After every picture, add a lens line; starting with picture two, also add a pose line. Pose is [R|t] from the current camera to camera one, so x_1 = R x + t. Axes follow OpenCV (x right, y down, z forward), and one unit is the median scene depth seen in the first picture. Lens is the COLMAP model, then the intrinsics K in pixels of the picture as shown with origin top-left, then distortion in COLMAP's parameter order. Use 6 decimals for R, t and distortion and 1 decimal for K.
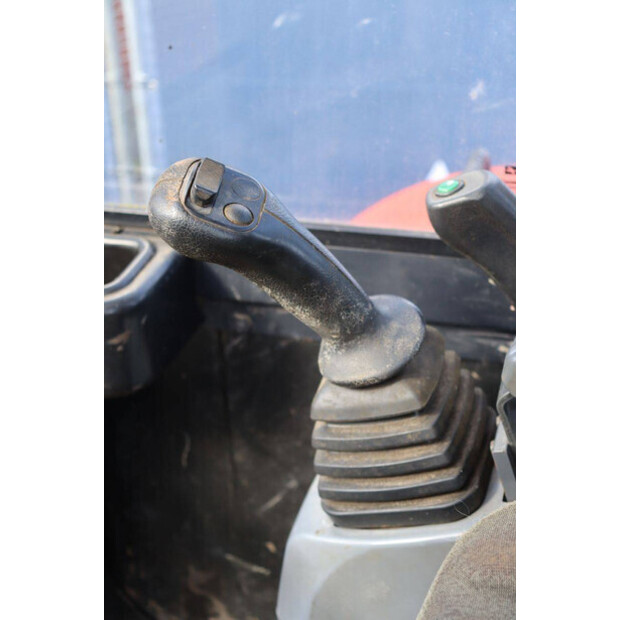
lens RADIAL K [[883.0, 0, 309.0], [0, 883.0, 311.5], [0, 0, 1]] dist [0.020779, 0.000000]
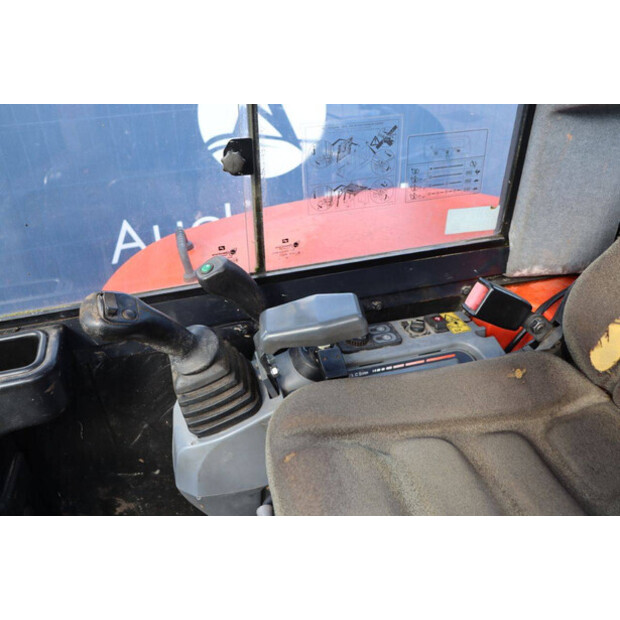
lens RADIAL K [[501.0, 0, 314.8], [0, 501.0, 313.1], [0, 0, 1]] dist [-0.134720, 0.056826]
pose [[0.842184, -0.287271, 0.456291, -0.198556], [0.258548, 0.957774, 0.125788, -0.122184], [-0.473159, 0.012037, 0.880895, -0.169537]]
